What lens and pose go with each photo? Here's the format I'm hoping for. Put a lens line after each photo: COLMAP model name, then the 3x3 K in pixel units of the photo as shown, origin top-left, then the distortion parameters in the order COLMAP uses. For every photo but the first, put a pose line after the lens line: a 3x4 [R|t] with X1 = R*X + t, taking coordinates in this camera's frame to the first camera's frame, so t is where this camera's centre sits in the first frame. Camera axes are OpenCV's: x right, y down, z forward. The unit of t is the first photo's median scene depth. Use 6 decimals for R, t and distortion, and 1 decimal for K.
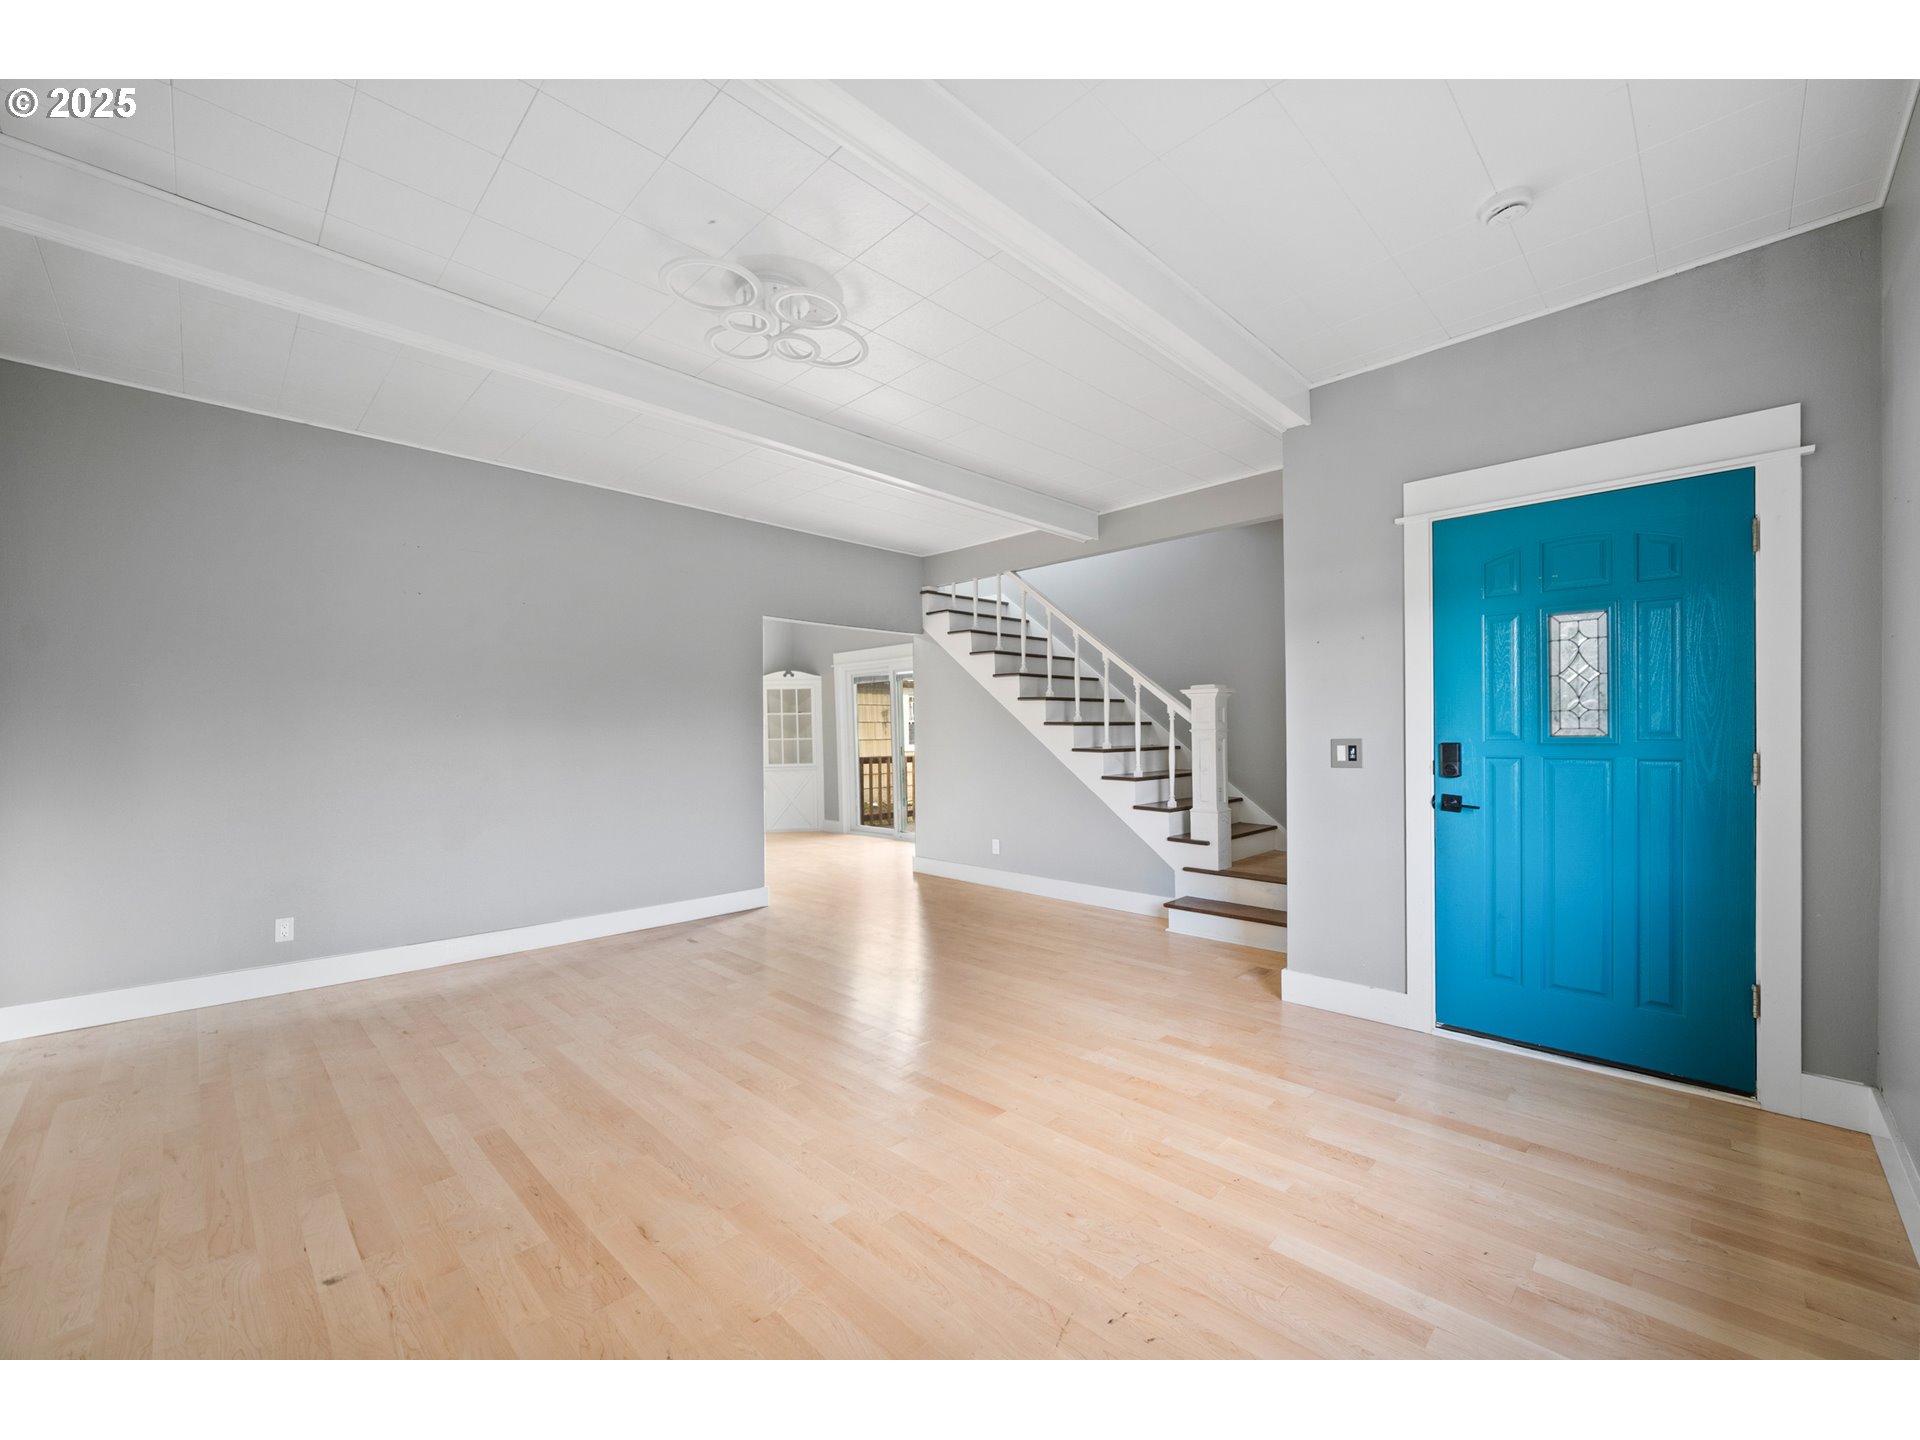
lens RADIAL K [[773.4, 0, 979.6], [0, 773.4, 735.5], [0, 0, 1]] dist [-0.000763, 0.000025]
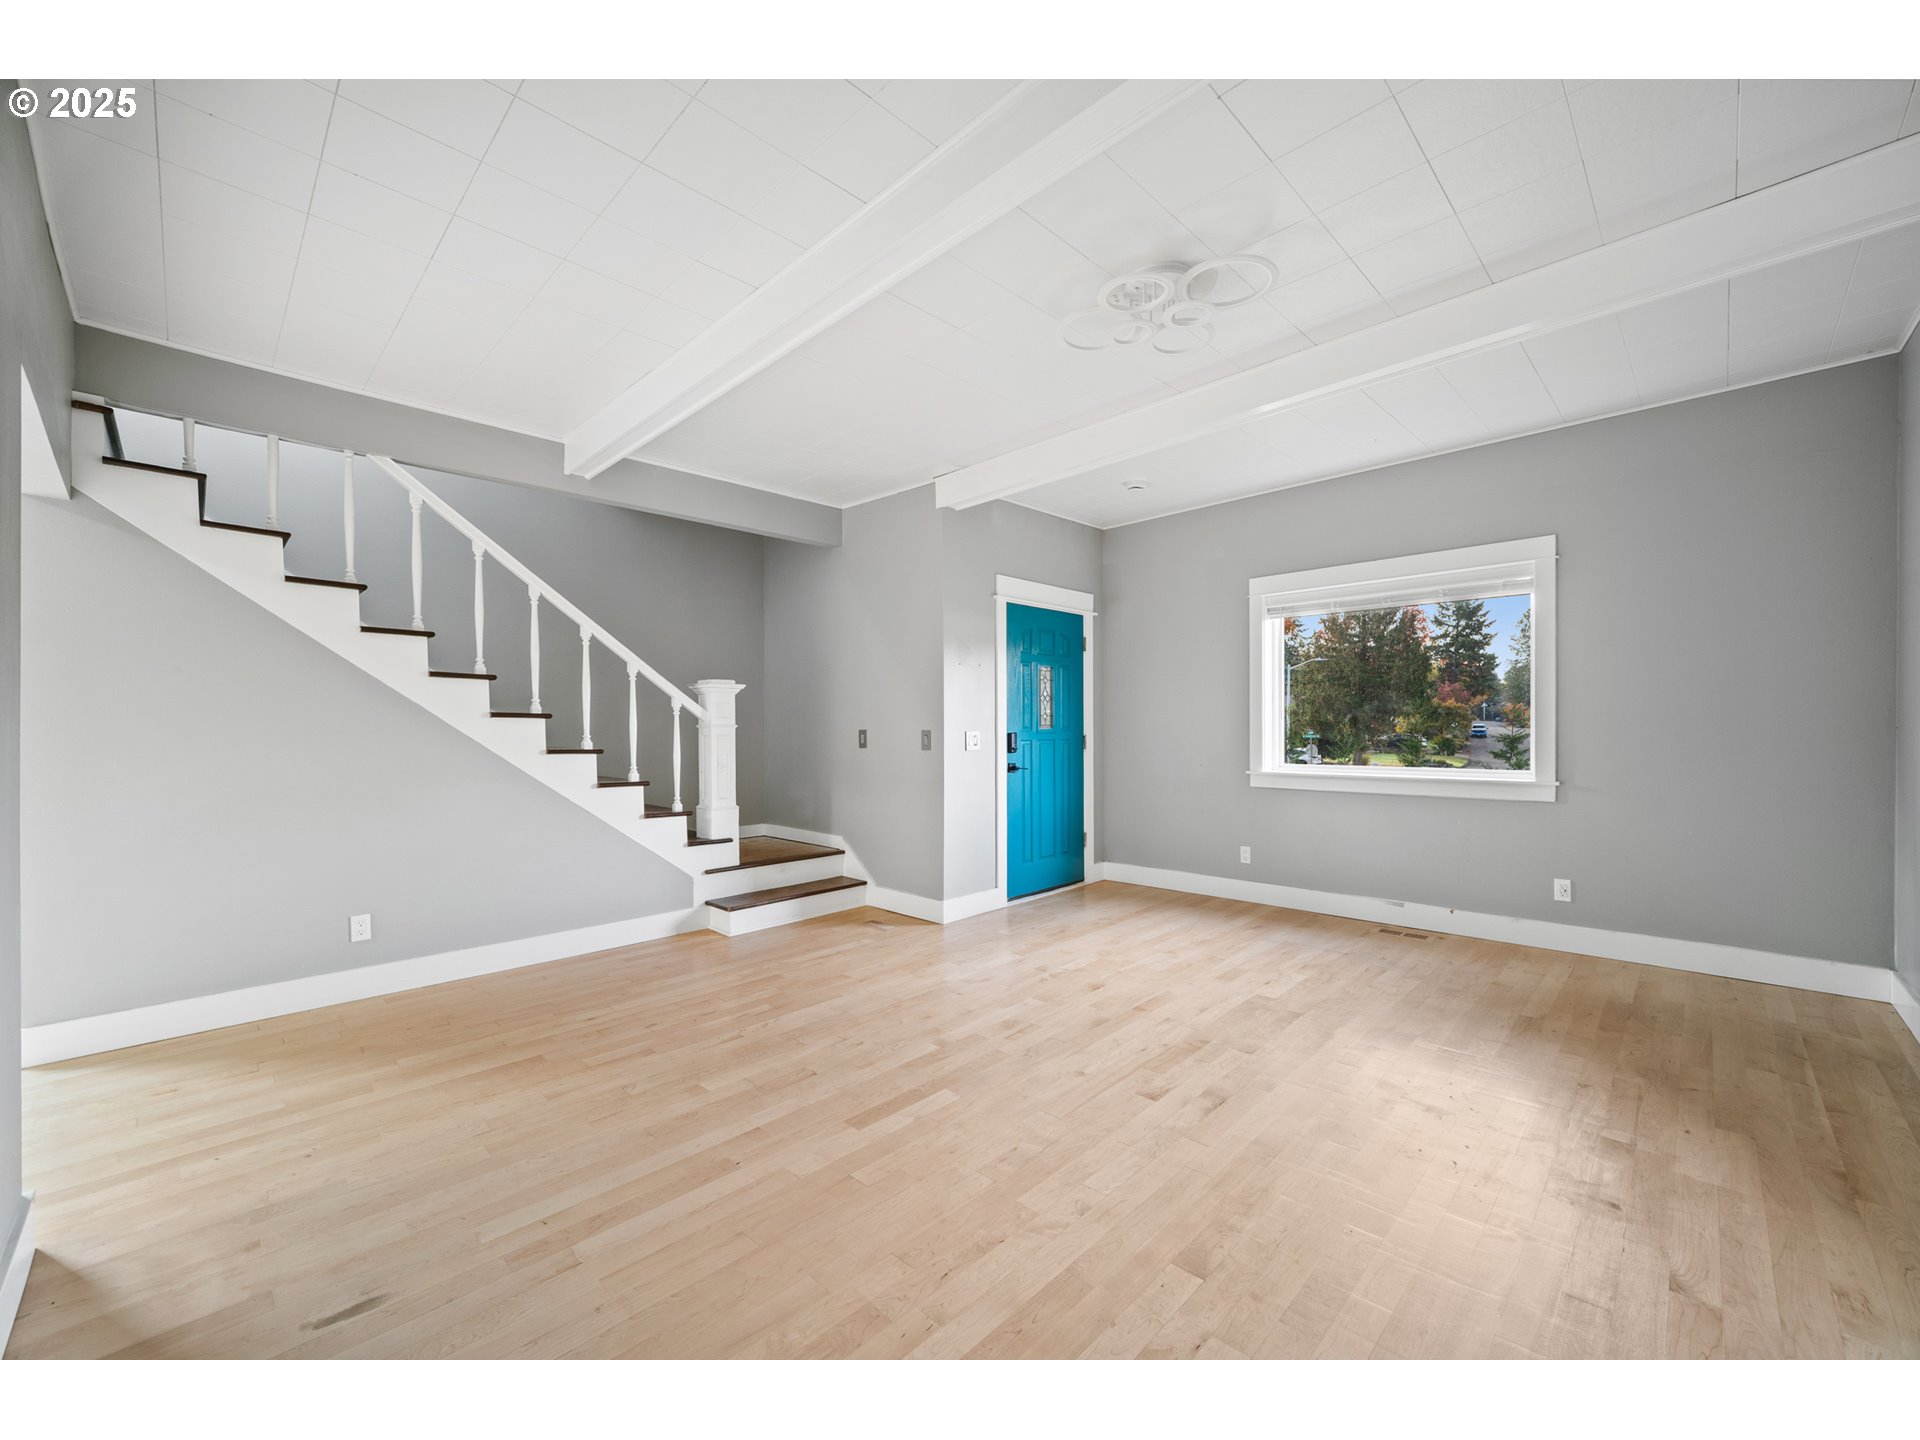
lens RADIAL K [[773.4, 0, 979.6], [0, 773.4, 735.5], [0, 0, 1]] dist [-0.000763, 0.000025]
pose [[-0.015050, -0.007896, 0.999856, -0.718806], [0.008437, 0.999932, 0.008024, 0.000103], [-0.999851, 0.008557, -0.014982, 0.709476]]
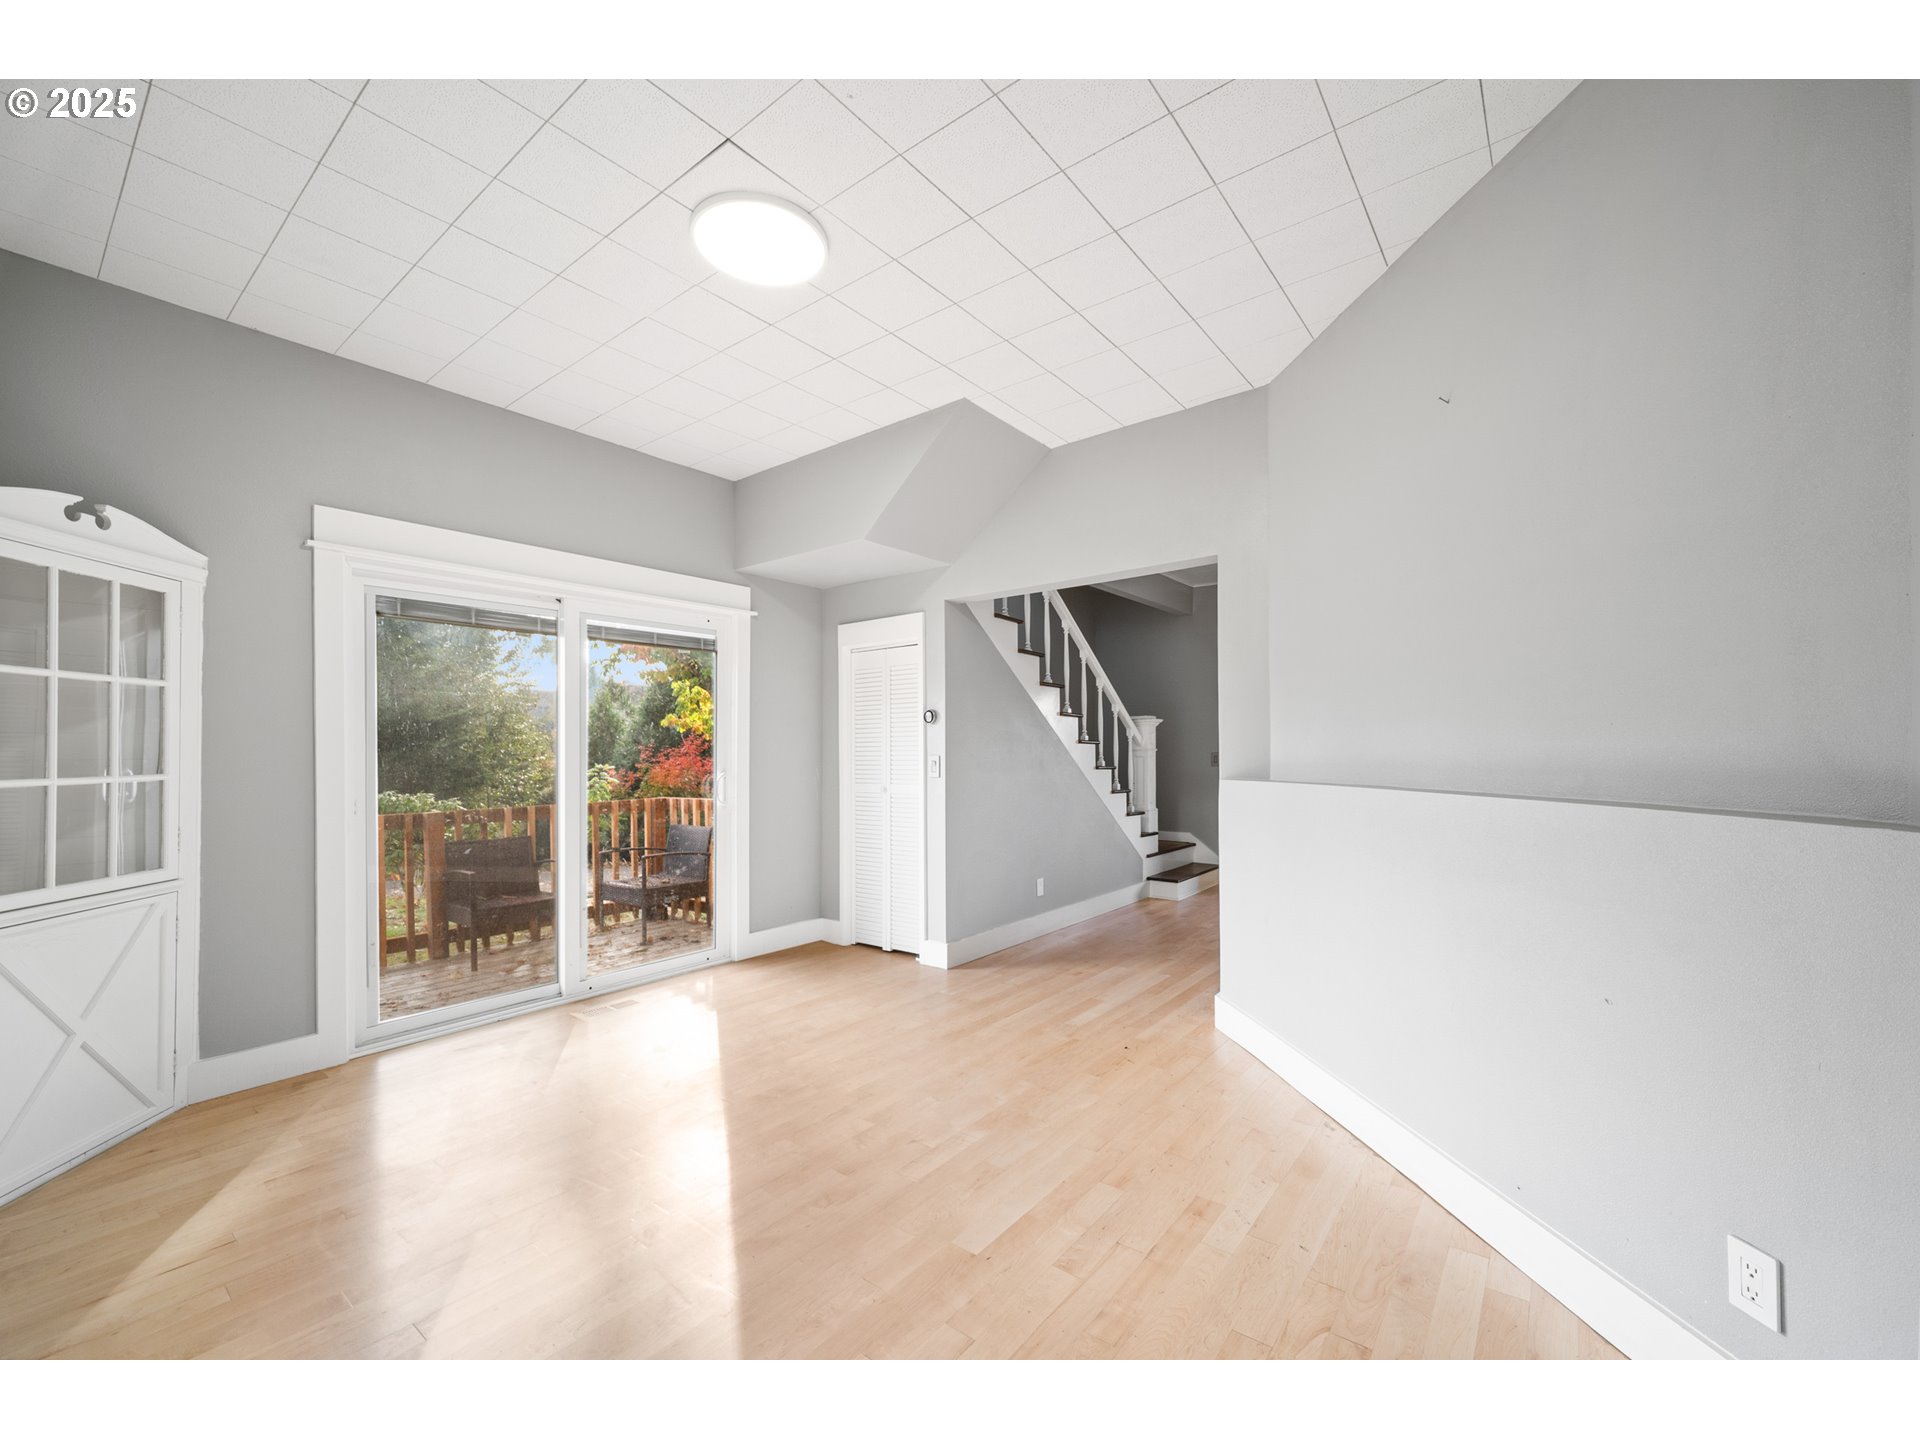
lens RADIAL K [[773.4, 0, 979.6], [0, 773.4, 735.5], [0, 0, 1]] dist [-0.000763, 0.000025]
pose [[-0.116652, 0.028827, 0.992754, -1.038941], [0.013945, 0.999528, -0.027385, 0.002798], [-0.993075, 0.010650, -0.116999, 1.495960]]
